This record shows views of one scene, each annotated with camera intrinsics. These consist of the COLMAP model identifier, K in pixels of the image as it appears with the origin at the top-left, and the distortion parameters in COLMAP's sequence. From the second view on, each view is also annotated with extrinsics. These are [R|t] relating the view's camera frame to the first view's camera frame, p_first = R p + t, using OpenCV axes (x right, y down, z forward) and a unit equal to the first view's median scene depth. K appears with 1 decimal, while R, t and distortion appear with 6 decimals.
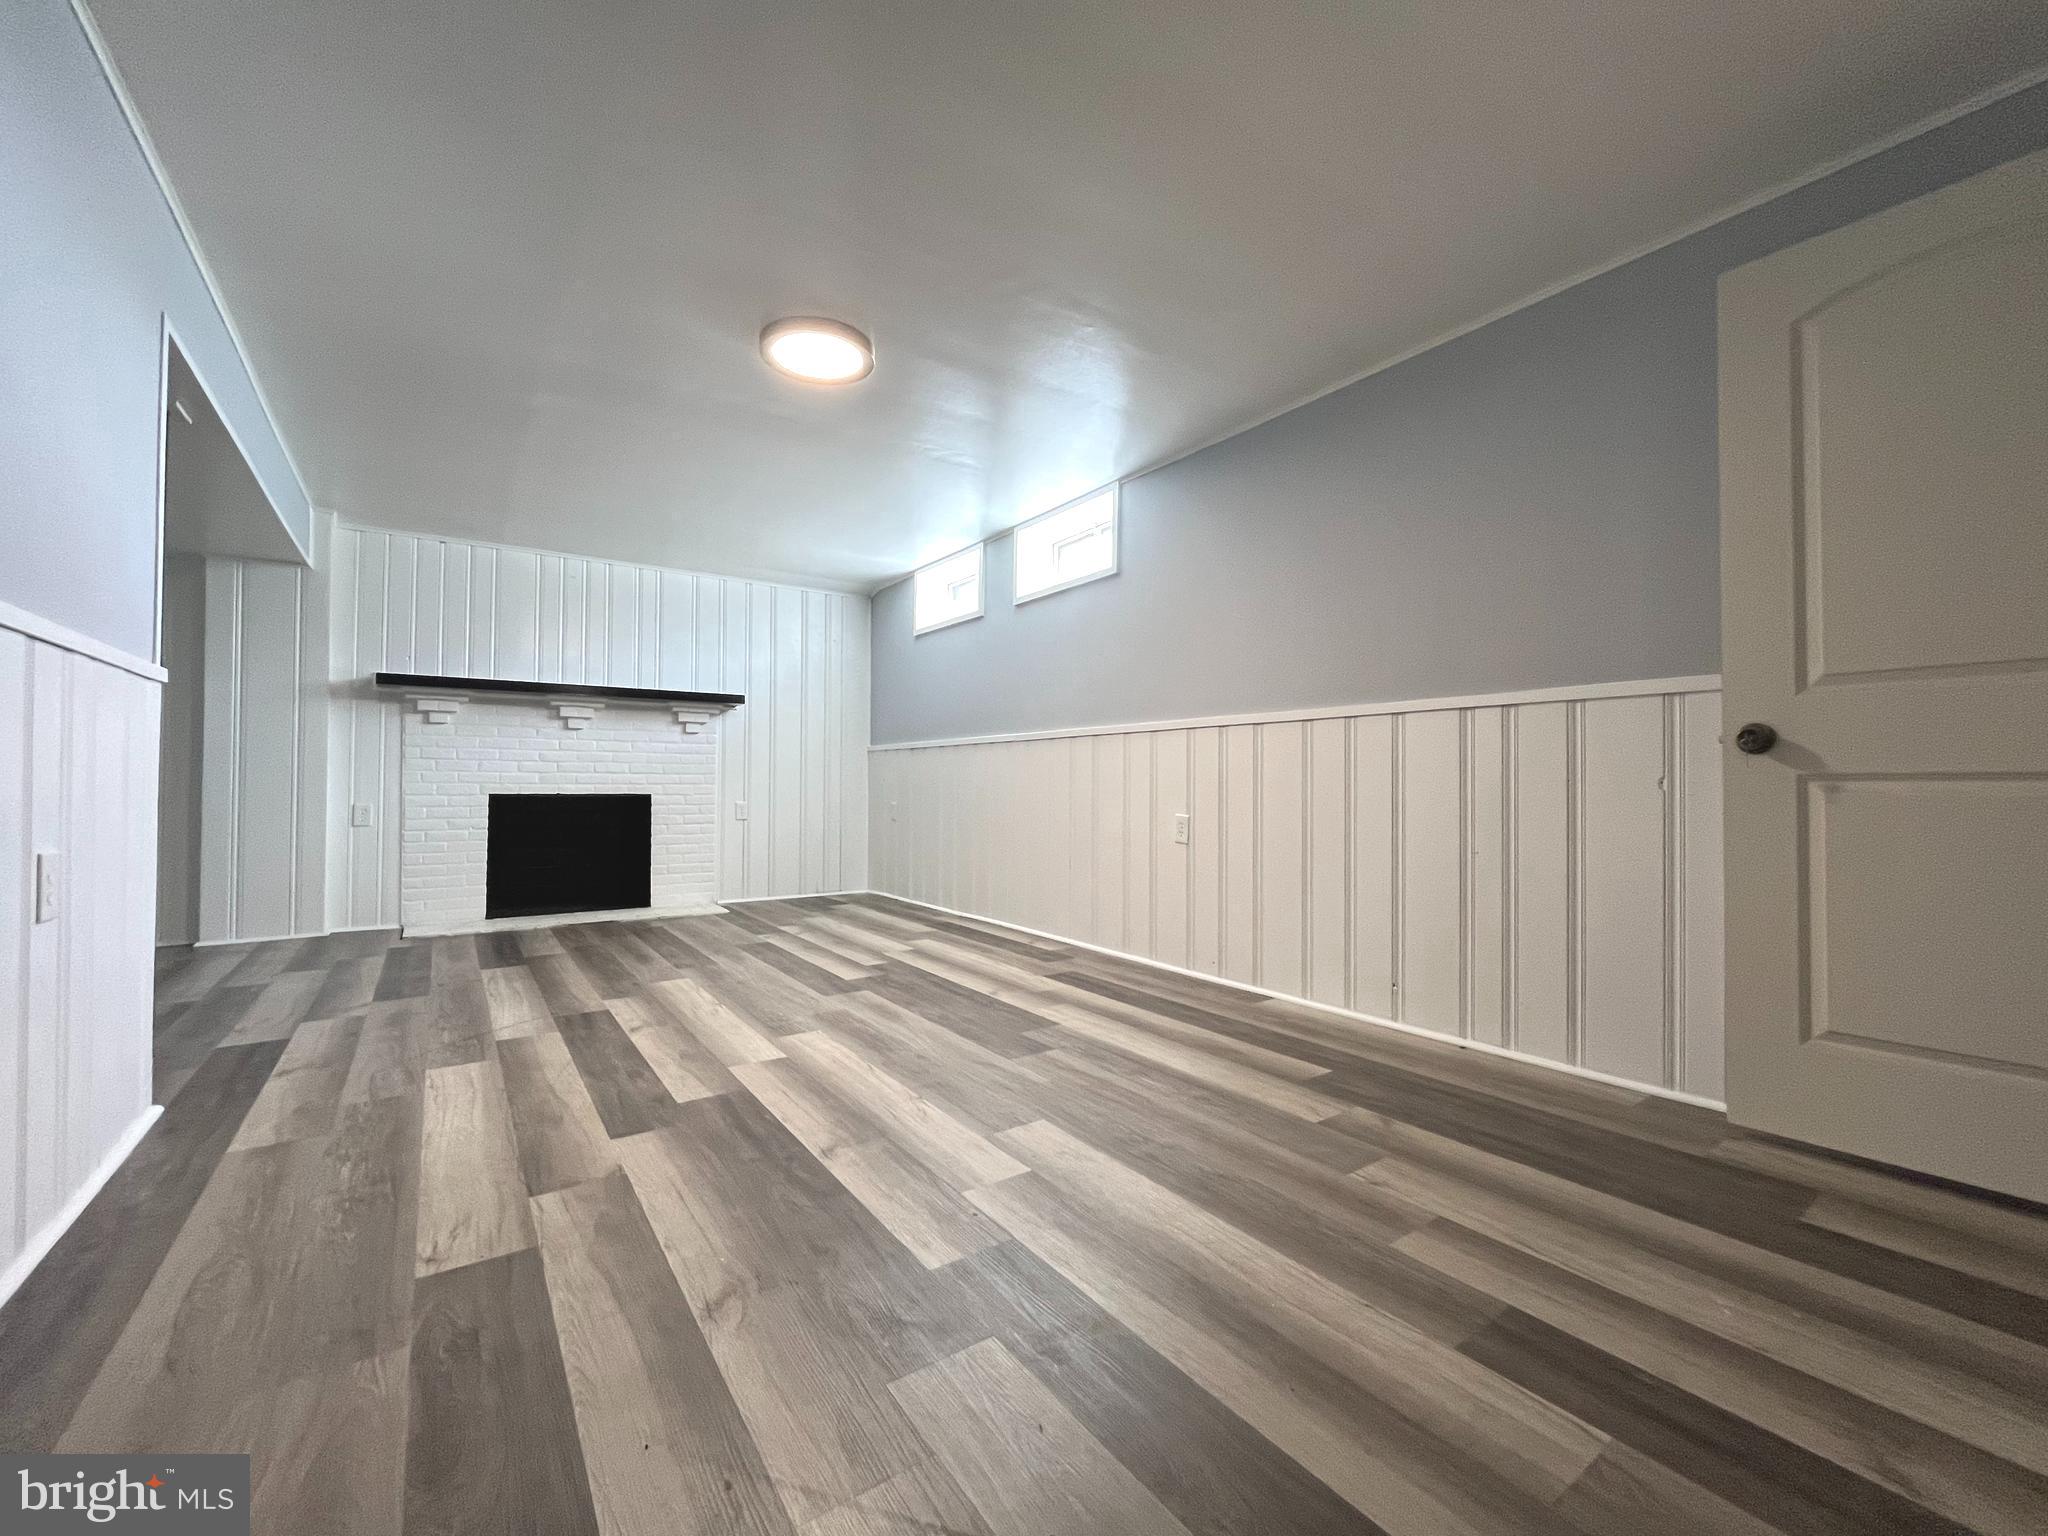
lens RADIAL K [[831.1, 0, 1023.0], [0, 831.1, 771.6], [0, 0, 1]] dist [-0.002872, -0.000061]
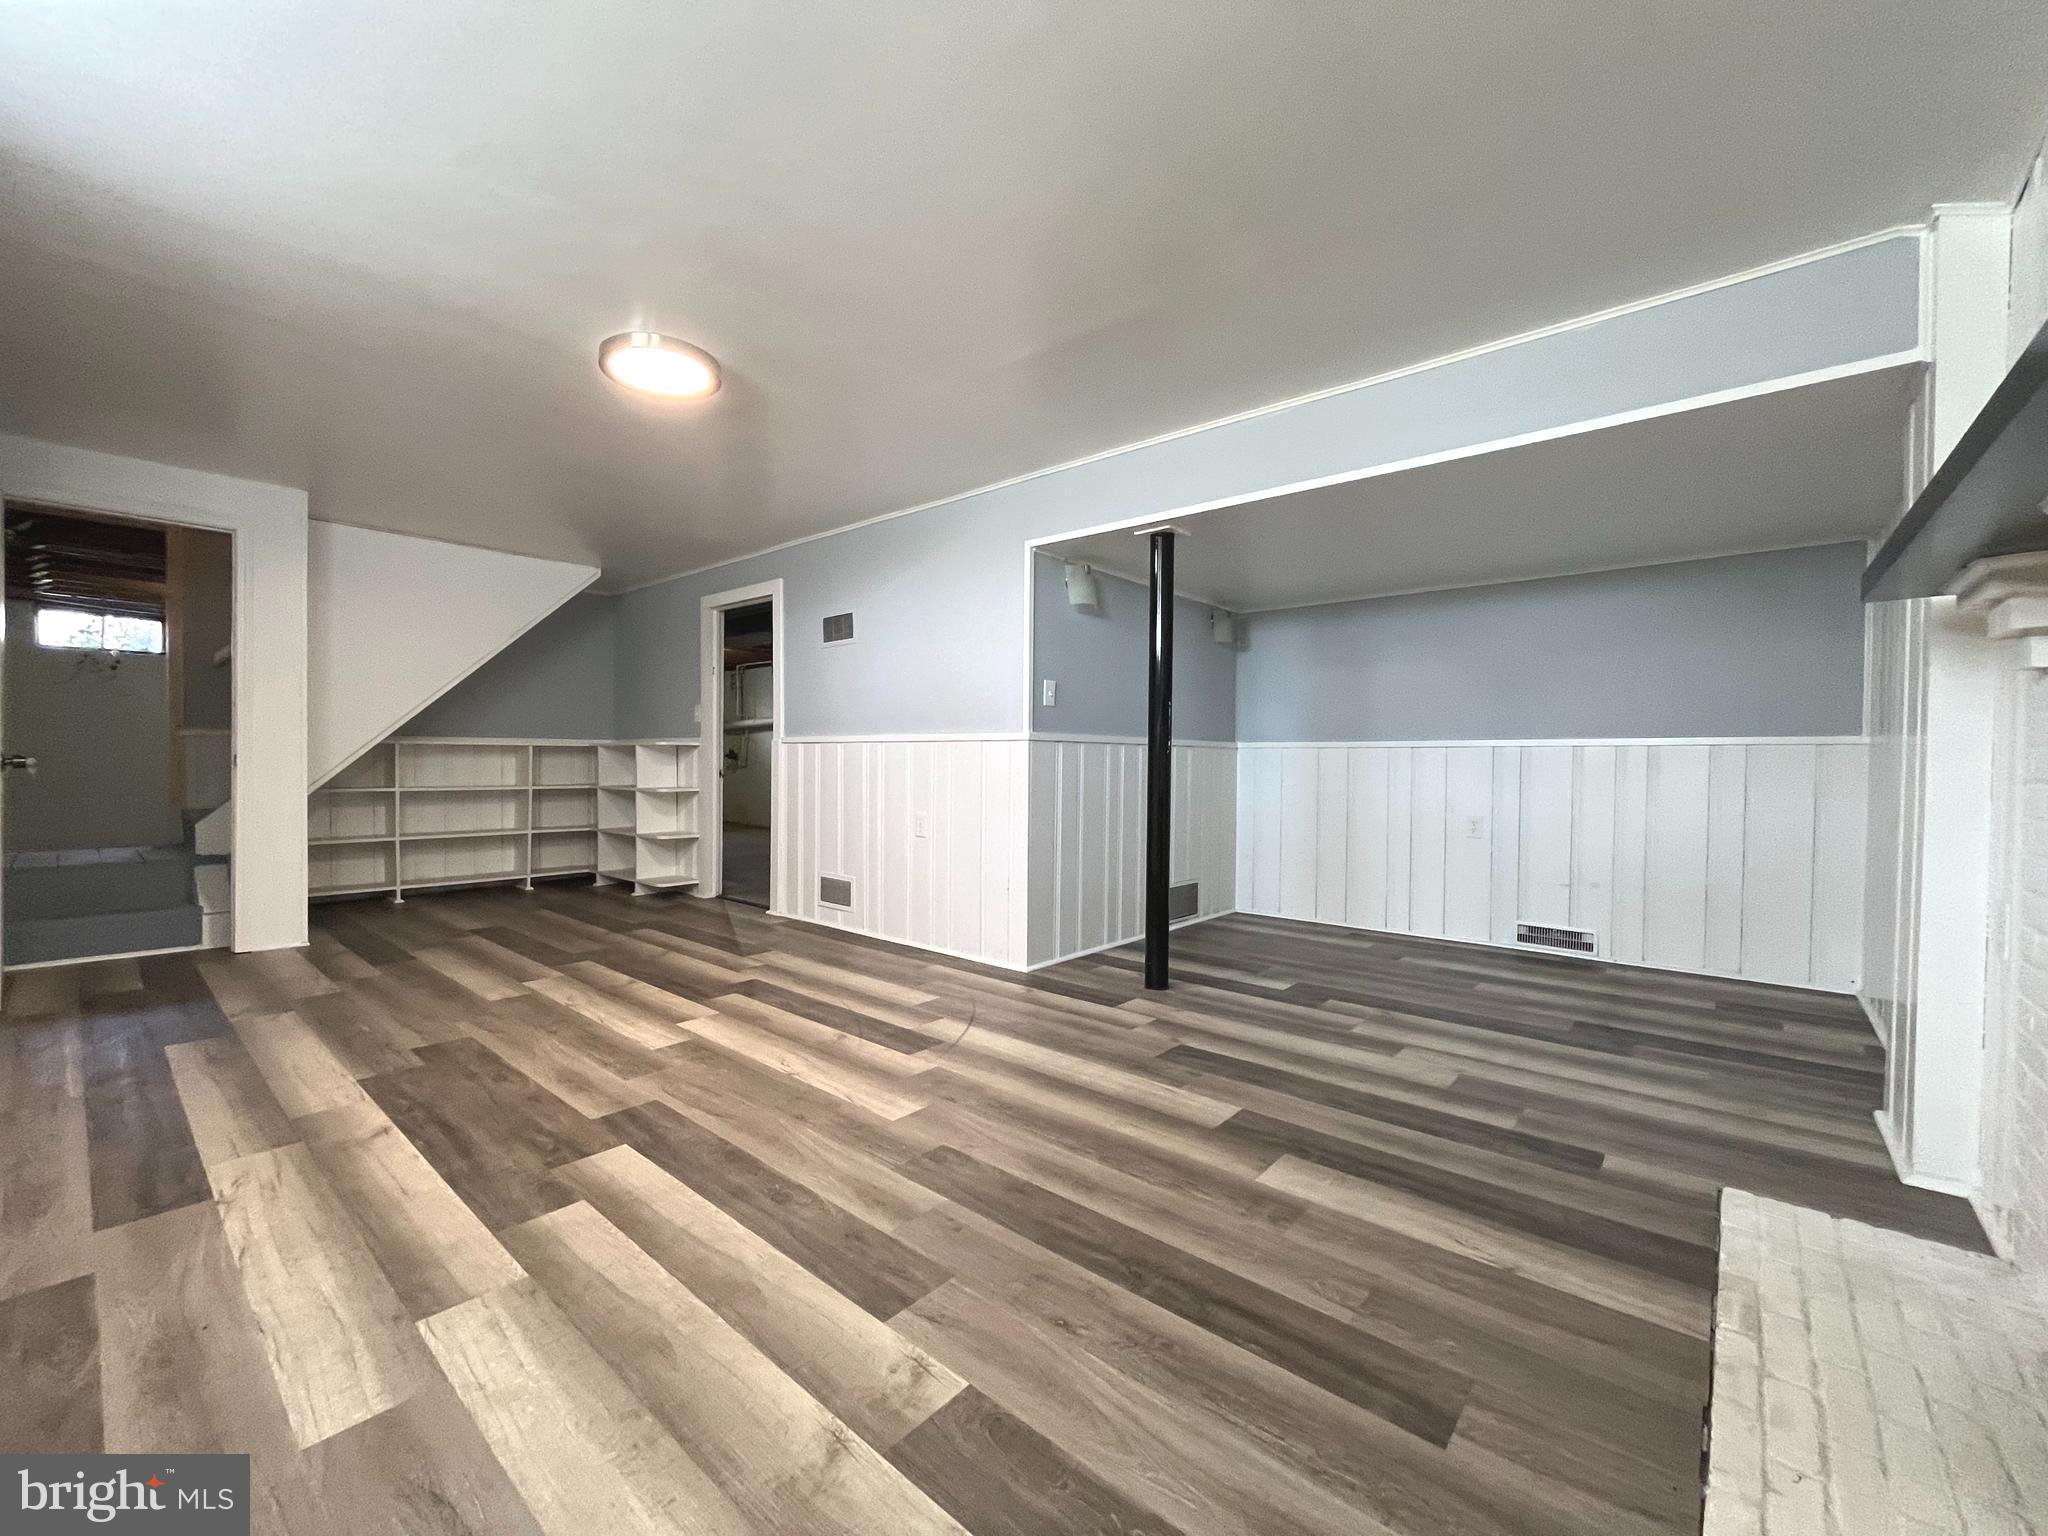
lens RADIAL K [[831.1, 0, 1023.9], [0, 831.1, 772.3], [0, 0, 1]] dist [-0.002872, -0.000061]
pose [[-0.969609, -0.007481, -0.244544, -0.462057], [-0.007659, 0.999971, -0.000227, -0.027210], [0.244539, 0.001653, -0.969638, 2.222981]]
